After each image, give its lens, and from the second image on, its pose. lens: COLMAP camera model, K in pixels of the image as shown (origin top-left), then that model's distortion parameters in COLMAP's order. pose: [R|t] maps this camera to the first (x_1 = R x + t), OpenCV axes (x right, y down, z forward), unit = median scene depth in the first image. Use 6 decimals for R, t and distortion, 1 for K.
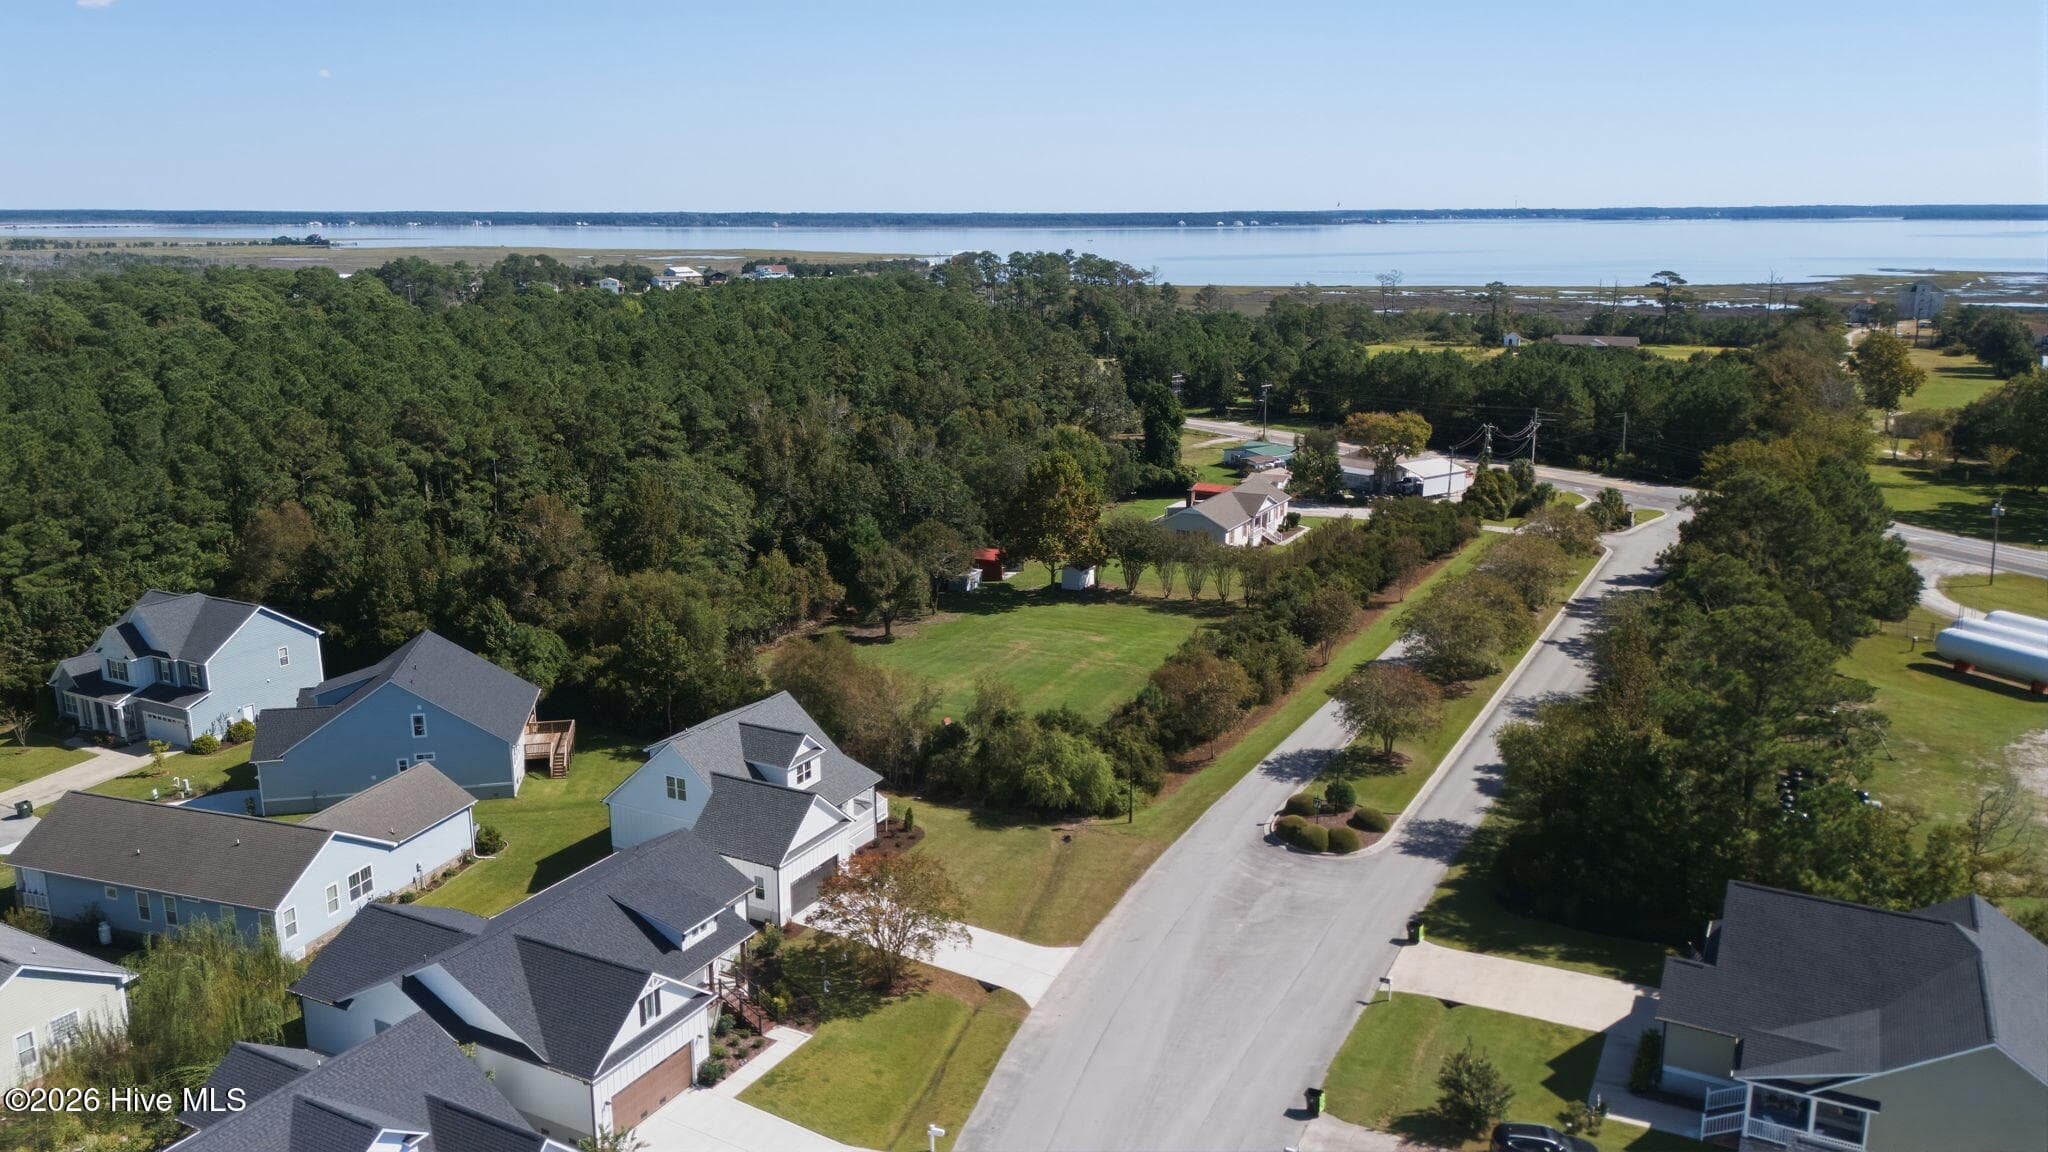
lens RADIAL K [[1503.0, 0, 1024.6], [0, 1503.0, 591.6], [0, 0, 1]] dist [0.070014, -0.060855]
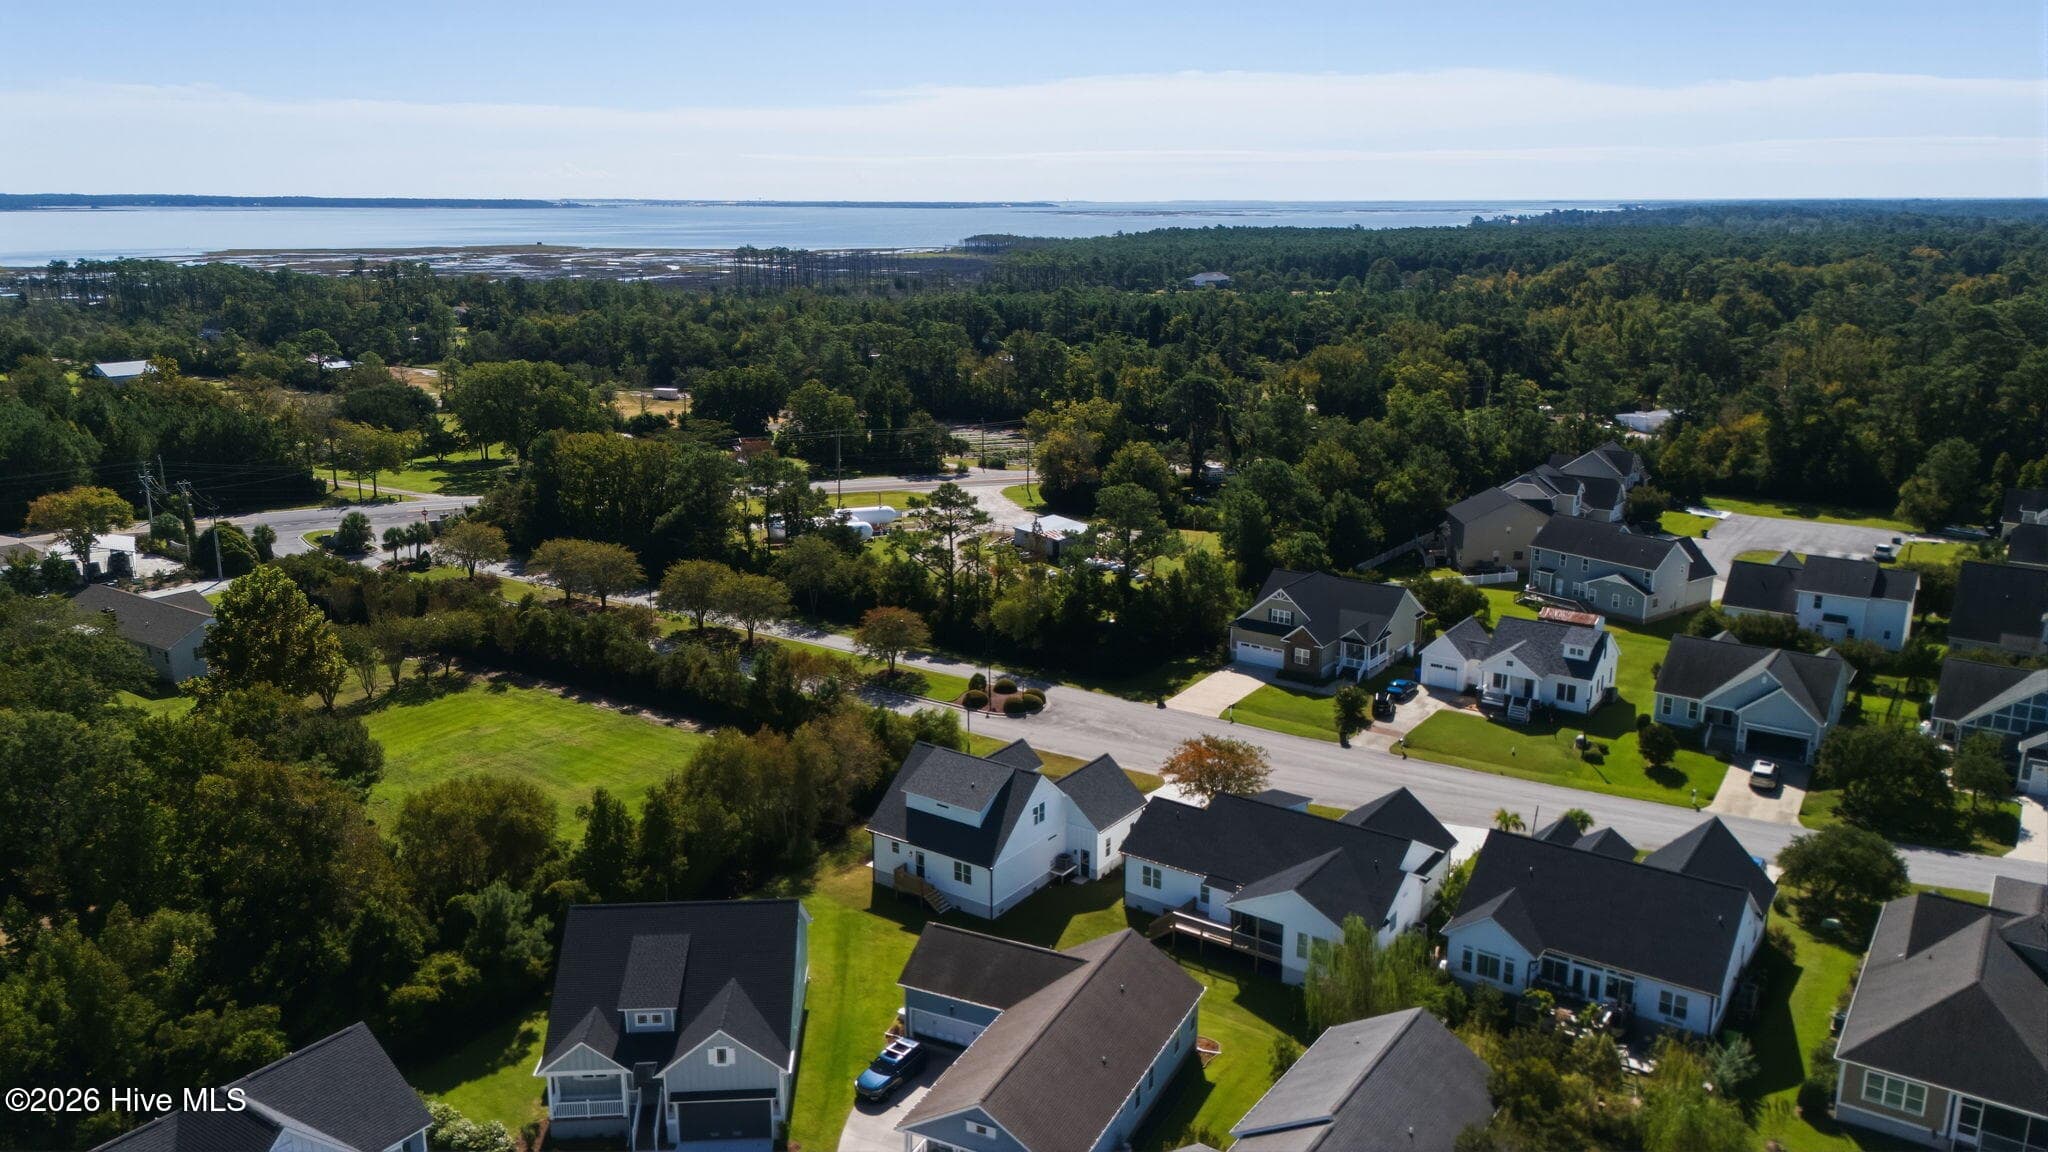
lens RADIAL K [[1503.0, 0, 1020.2], [0, 1503.0, 570.2], [0, 0, 1]] dist [0.070014, -0.060855]
pose [[0.119462, -0.235253, 0.964565, -1.039617], [0.242278, 0.949059, 0.201465, -0.225265], [-0.962824, 0.209625, 0.170374, 0.625220]]
